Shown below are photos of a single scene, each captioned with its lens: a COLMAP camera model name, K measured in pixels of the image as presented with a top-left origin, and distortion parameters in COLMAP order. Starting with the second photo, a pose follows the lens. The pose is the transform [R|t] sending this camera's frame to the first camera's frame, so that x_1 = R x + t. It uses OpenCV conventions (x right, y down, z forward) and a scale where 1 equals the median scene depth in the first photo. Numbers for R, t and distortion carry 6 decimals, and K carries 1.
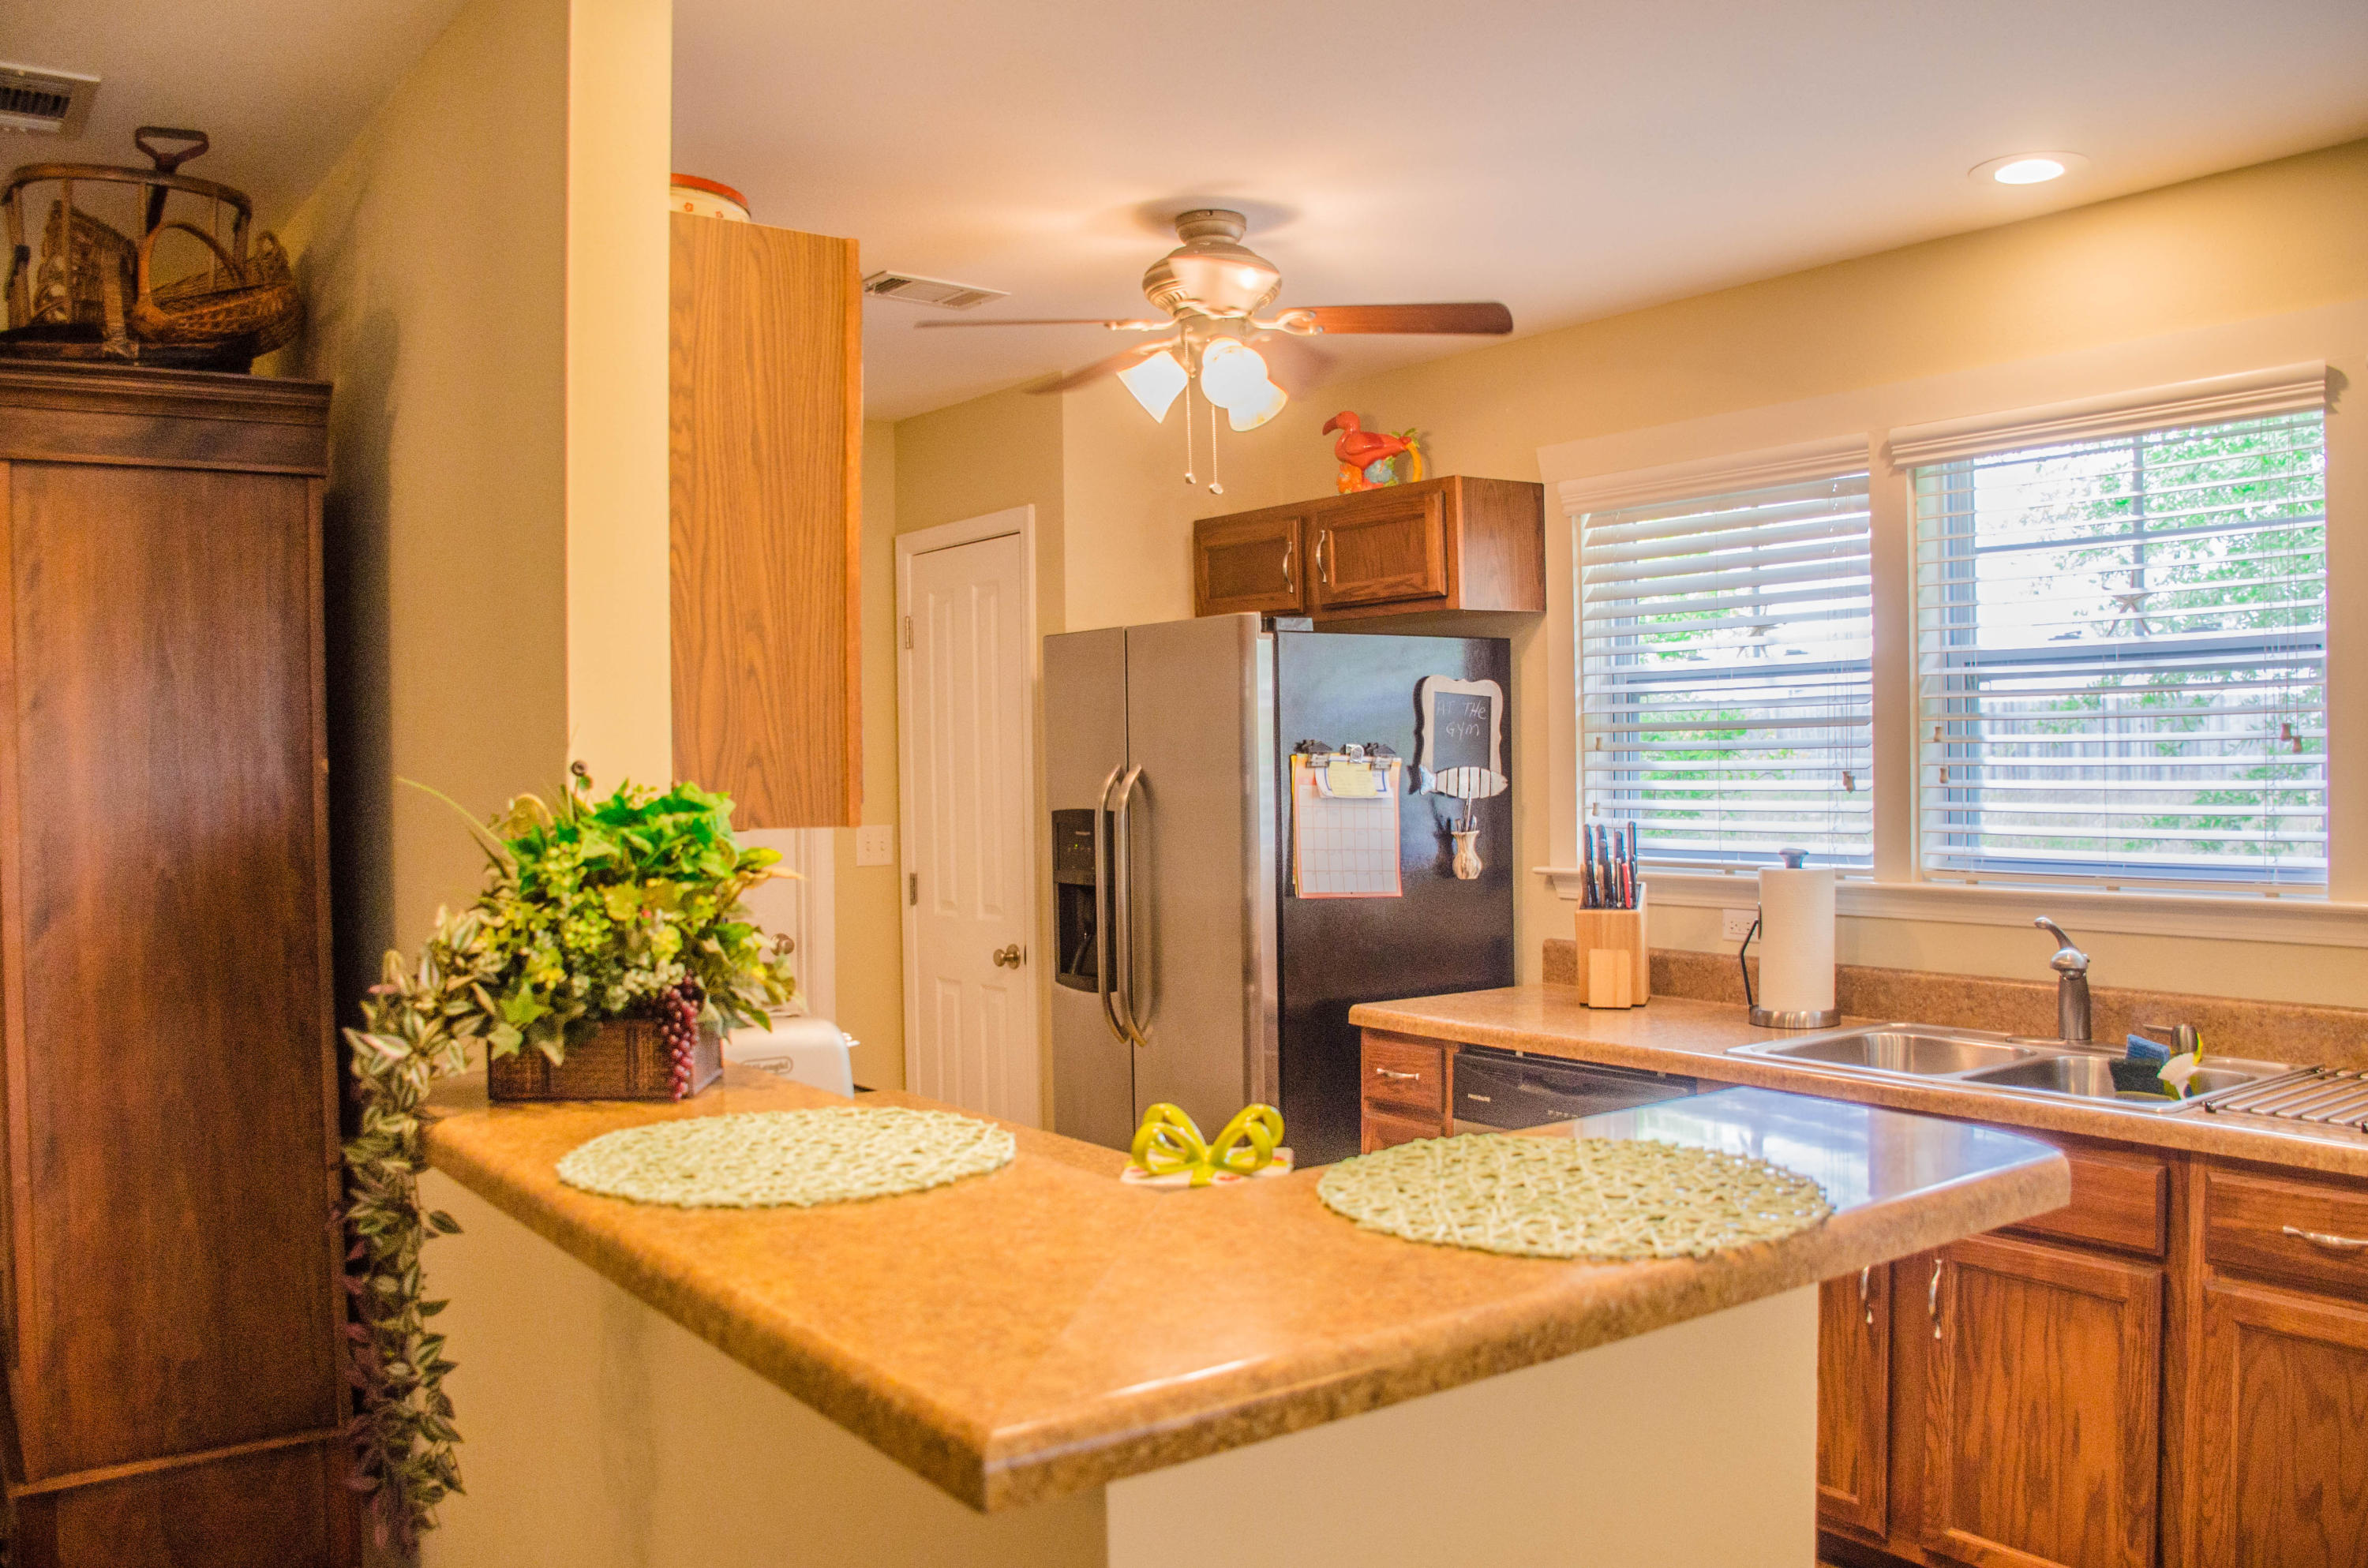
lens RADIAL K [[1976.7, 0, 1184.0], [0, 1976.7, 784.0], [0, 0, 1]] dist [-0.142858, 0.117042]
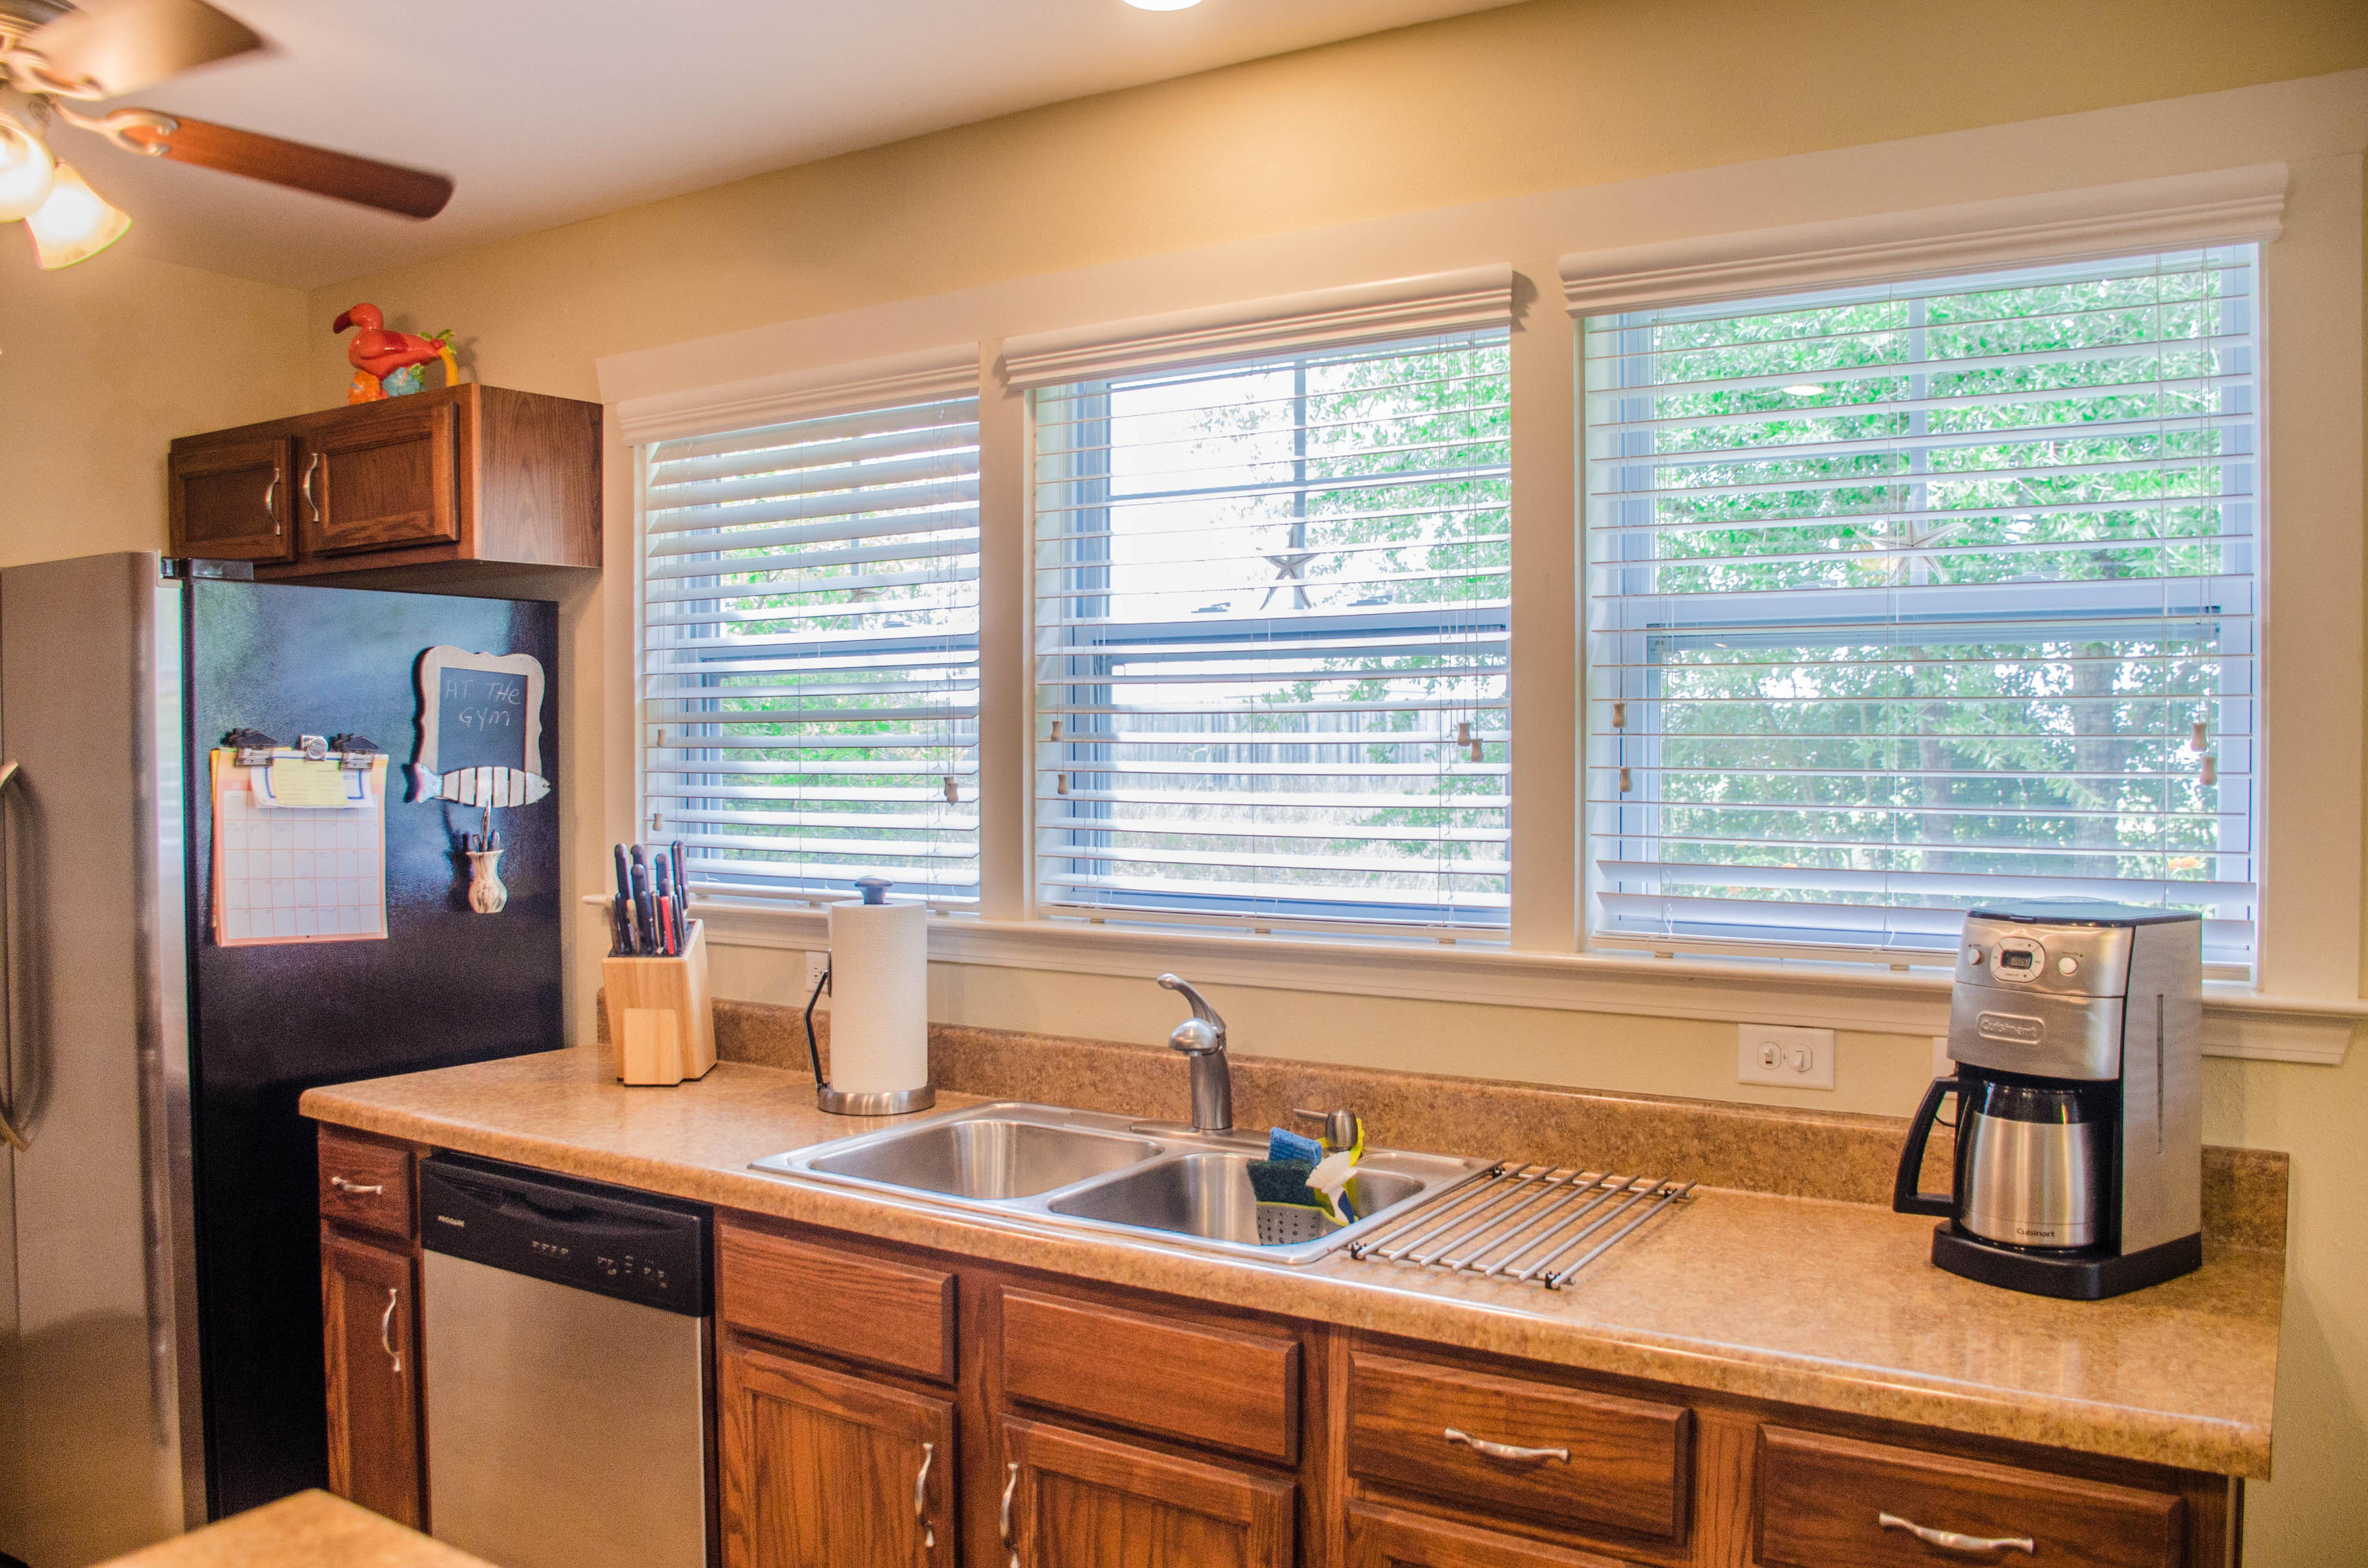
lens RADIAL K [[1976.7, 0, 1184.0], [0, 1976.7, 784.0], [0, 0, 1]] dist [-0.142858, 0.117042]
pose [[0.932783, 0.004247, 0.360412, 0.147441], [-0.005872, 0.999977, 0.003414, -0.007231], [-0.360389, -0.005300, 0.932787, 0.236160]]
